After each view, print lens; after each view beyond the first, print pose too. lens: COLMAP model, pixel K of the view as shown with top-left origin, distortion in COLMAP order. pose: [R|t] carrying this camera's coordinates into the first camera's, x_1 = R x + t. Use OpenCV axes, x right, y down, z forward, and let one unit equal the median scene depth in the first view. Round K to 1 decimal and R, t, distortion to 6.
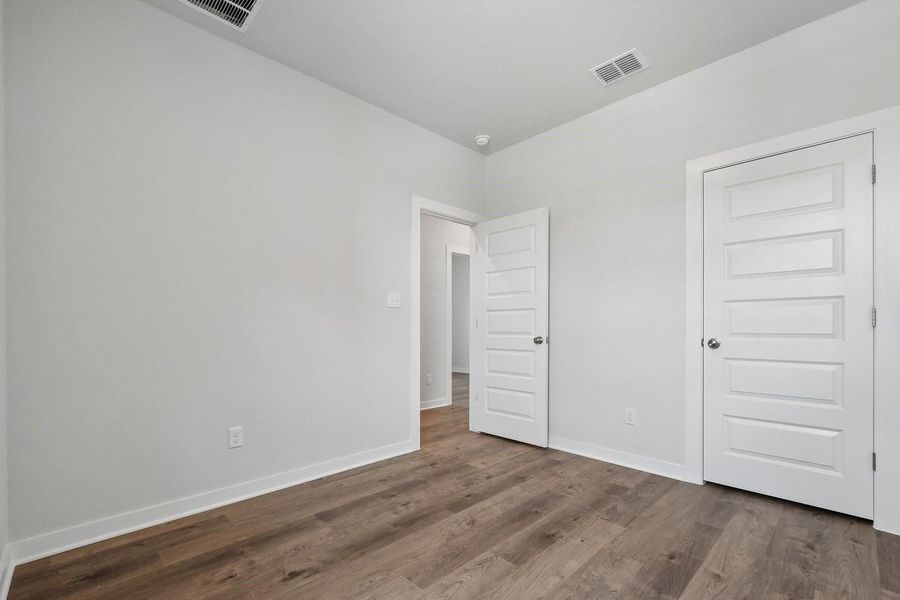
lens RADIAL K [[398.0, 0, 446.6], [0, 398.0, 328.2], [0, 0, 1]] dist [0.006884, -0.001712]
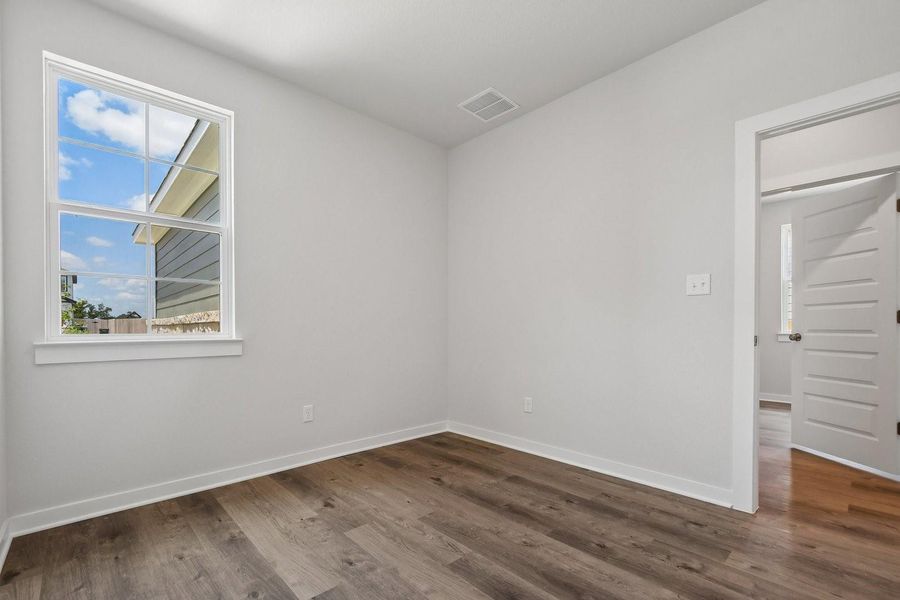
lens RADIAL K [[398.0, 0, 426.5], [0, 398.0, 327.0], [0, 0, 1]] dist [0.006884, -0.001712]
pose [[-0.045608, 0.000106, -0.998959, 0.945072], [-0.002126, 0.999998, 0.000203, 0.012675], [0.998957, 0.002134, -0.045608, 0.816629]]
